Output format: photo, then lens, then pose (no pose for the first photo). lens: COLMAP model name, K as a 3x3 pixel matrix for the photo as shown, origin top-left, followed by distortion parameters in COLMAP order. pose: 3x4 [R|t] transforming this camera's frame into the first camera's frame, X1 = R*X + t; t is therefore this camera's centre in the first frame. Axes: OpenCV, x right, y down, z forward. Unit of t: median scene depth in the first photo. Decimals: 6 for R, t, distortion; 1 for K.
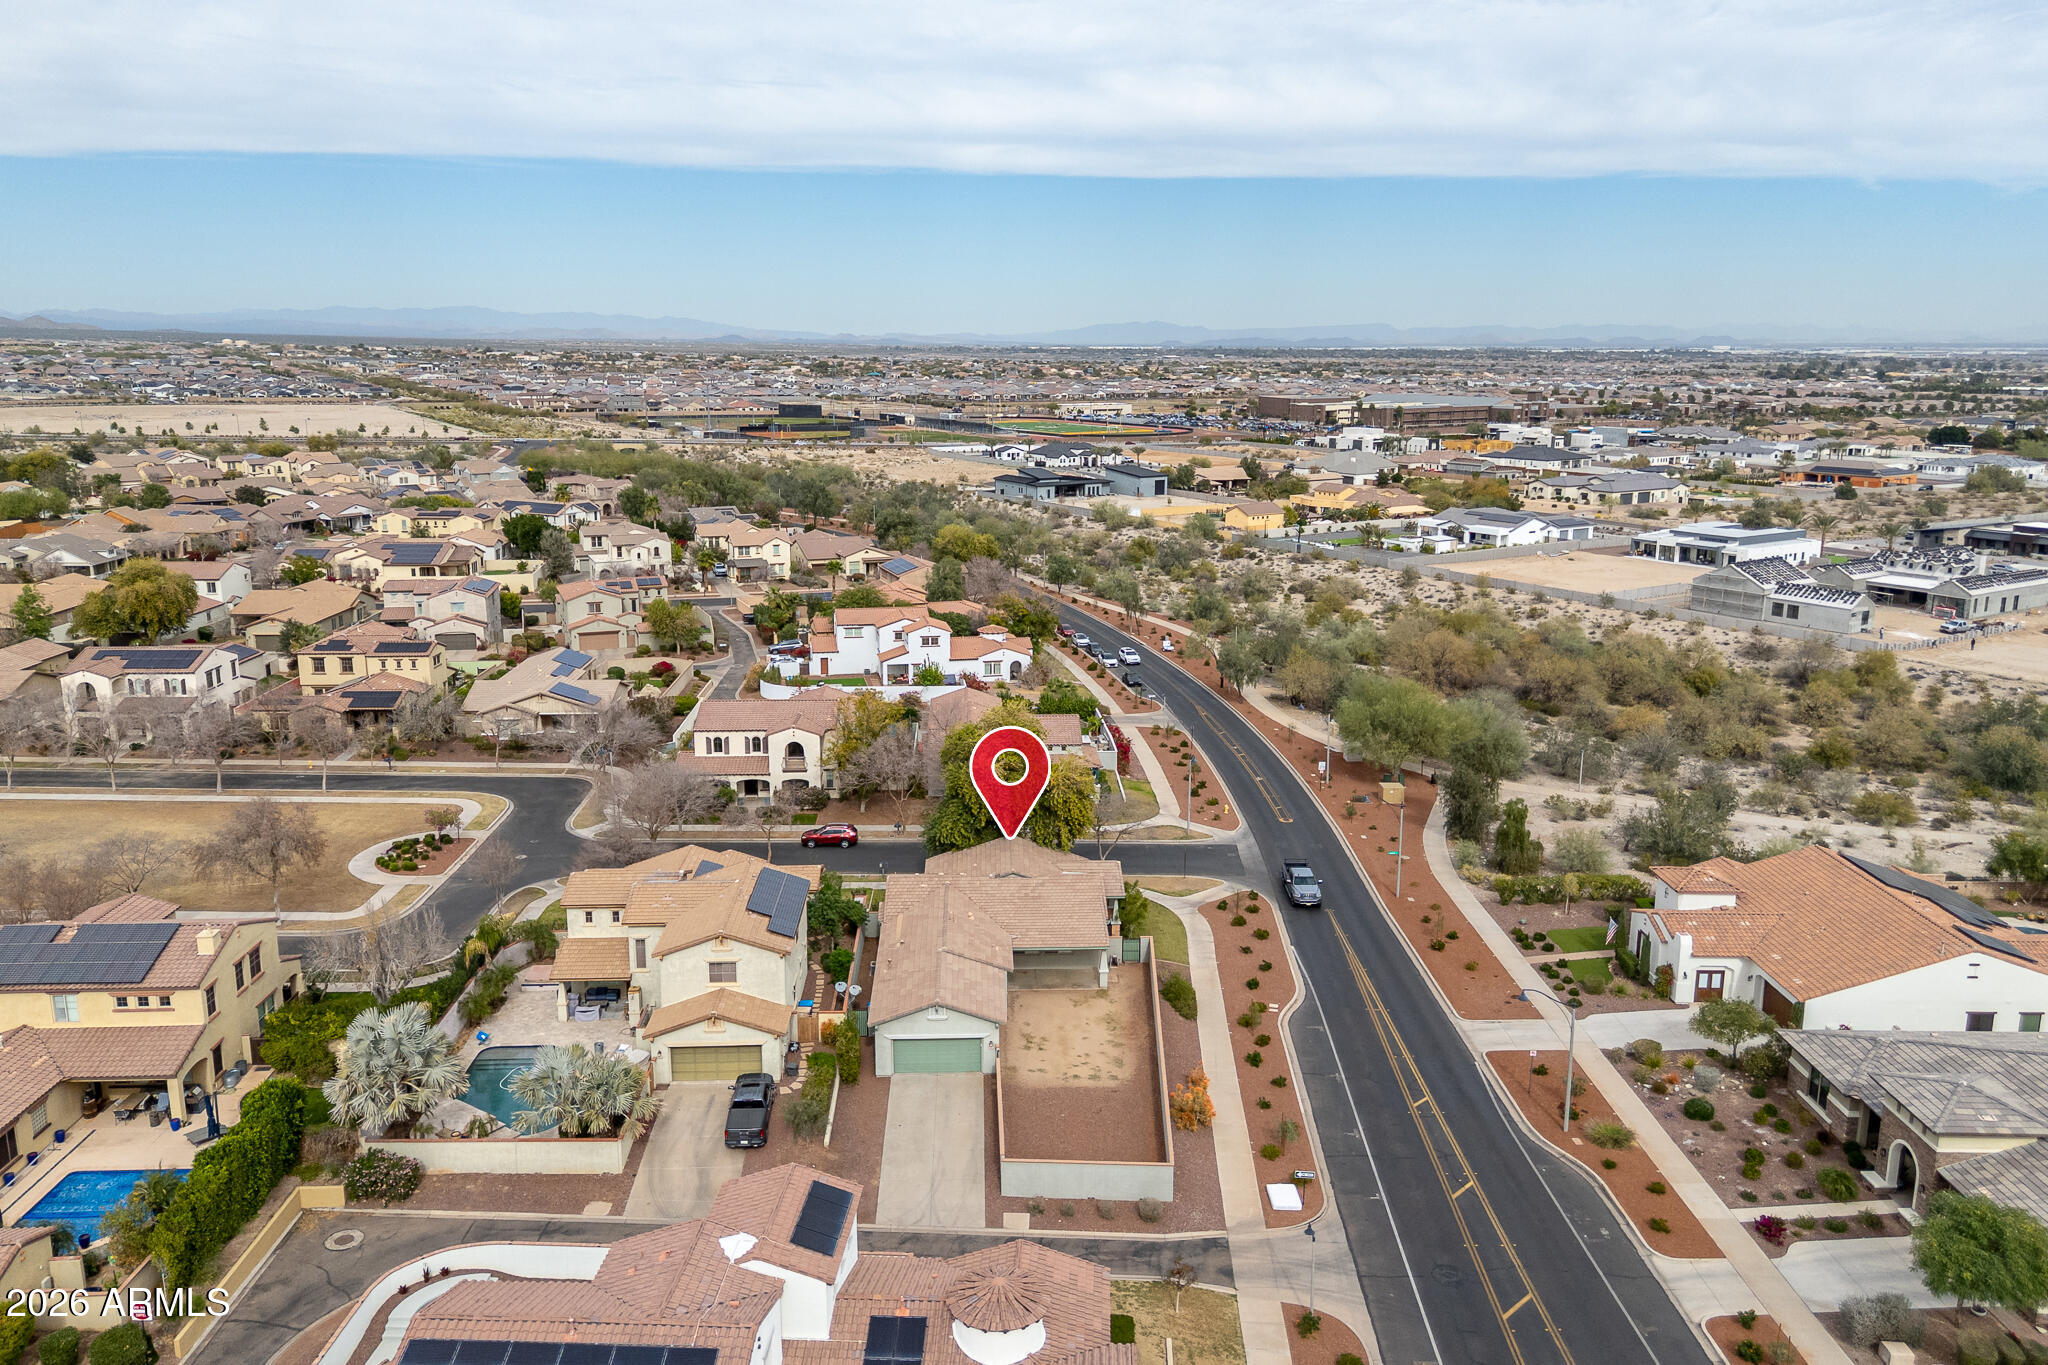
lens RADIAL K [[1498.0, 0, 1027.7], [0, 1498.0, 652.6], [0, 0, 1]] dist [0.083685, -0.099731]
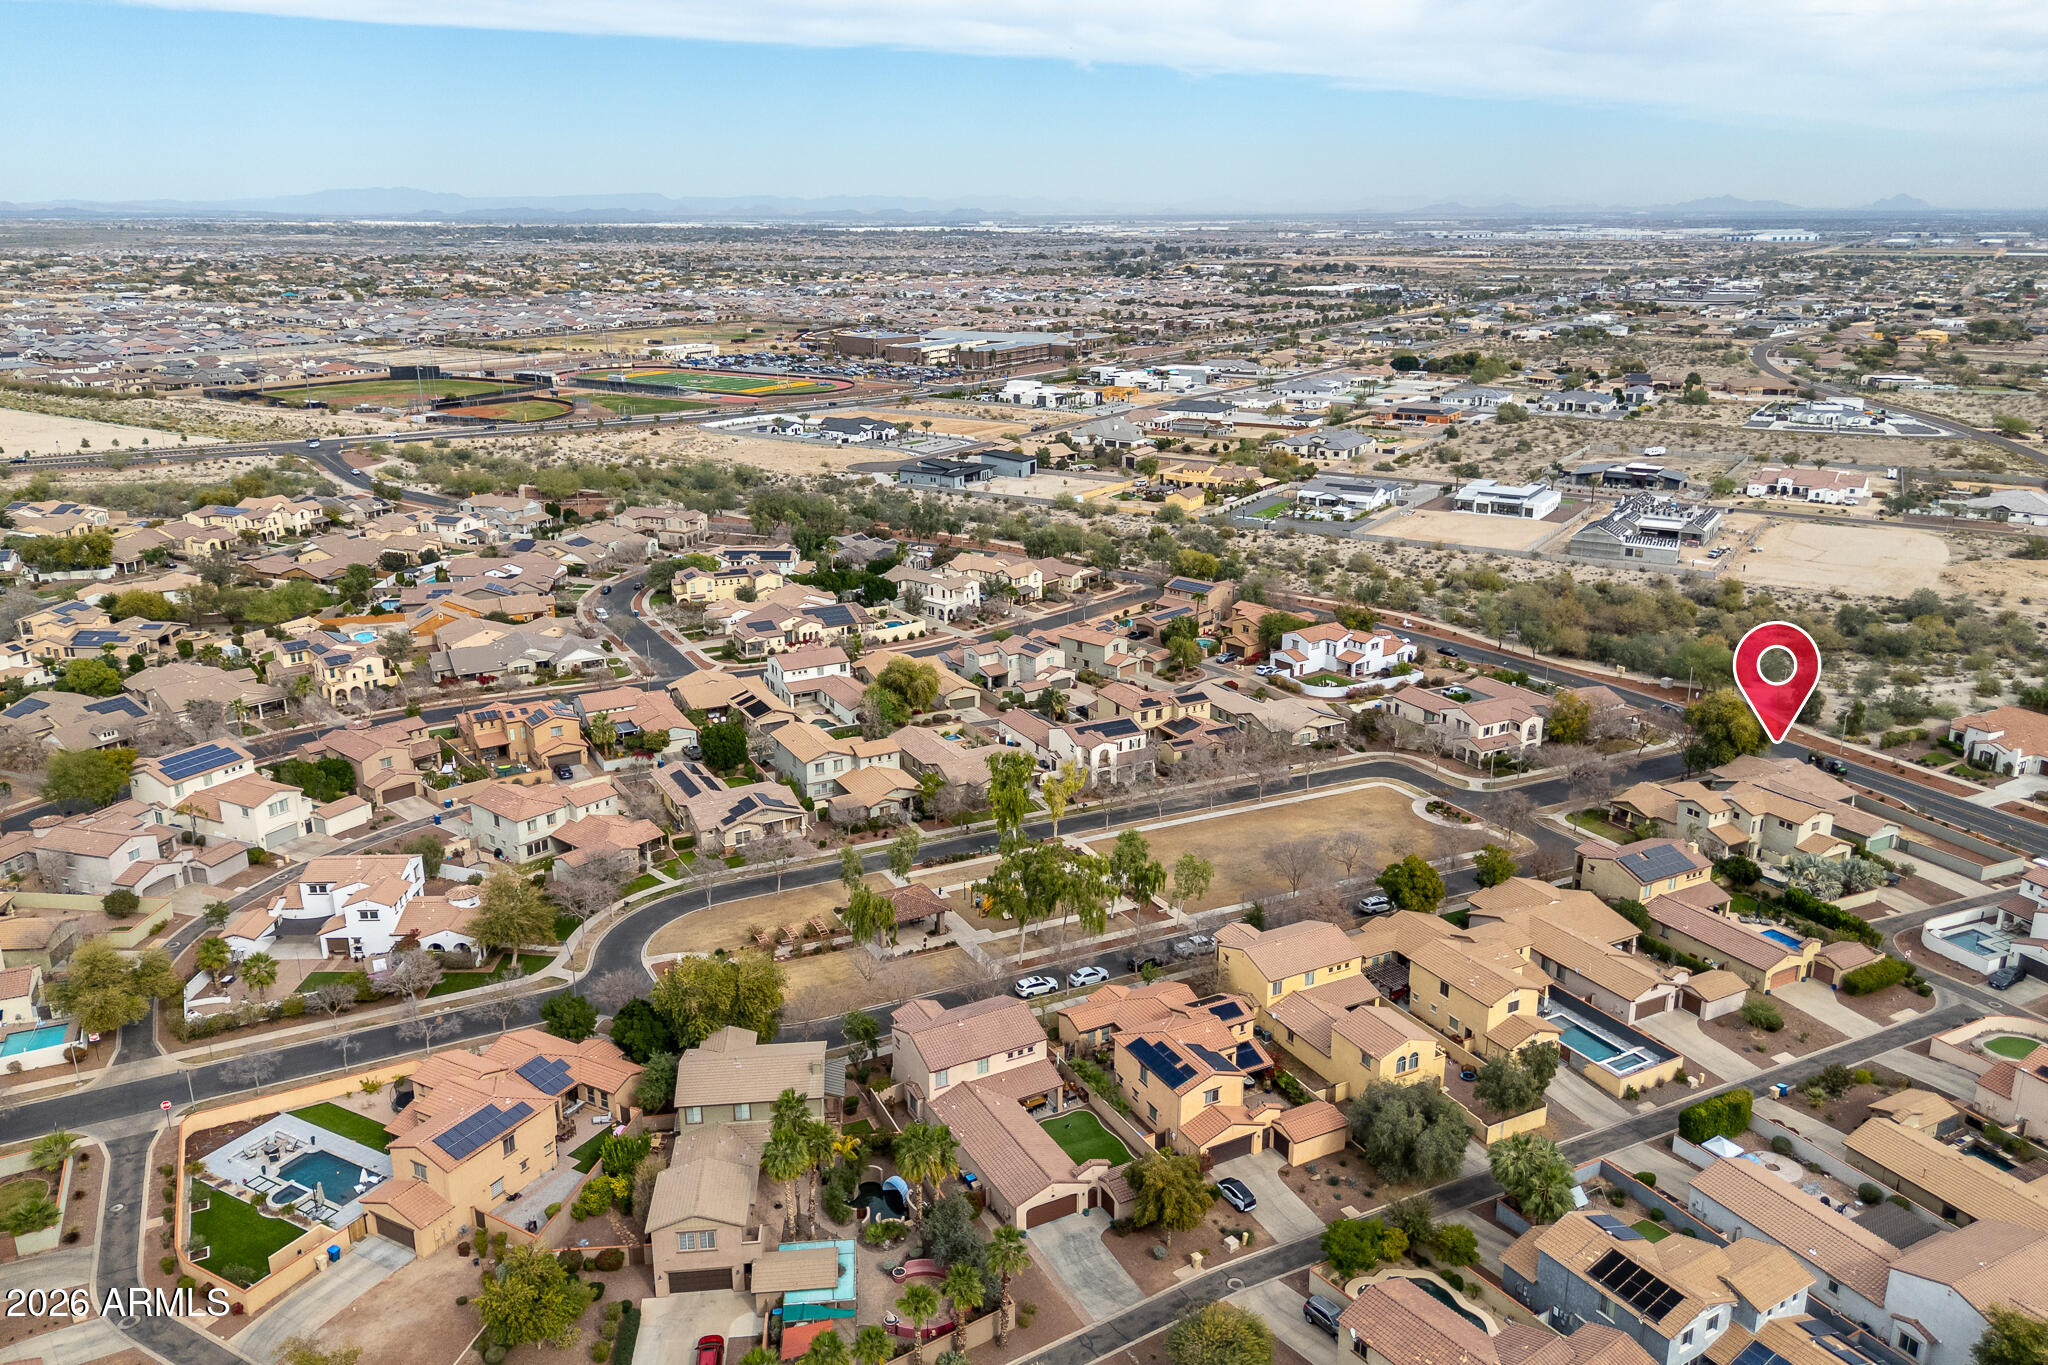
lens RADIAL K [[1498.0, 0, 1027.7], [0, 1498.0, 652.6], [0, 0, 1]] dist [0.083685, -0.099731]
pose [[0.901766, -0.127762, 0.412909, -1.203863], [0.095045, 0.990546, 0.098923, -0.221100], [-0.421644, -0.049960, 0.905384, -0.344623]]
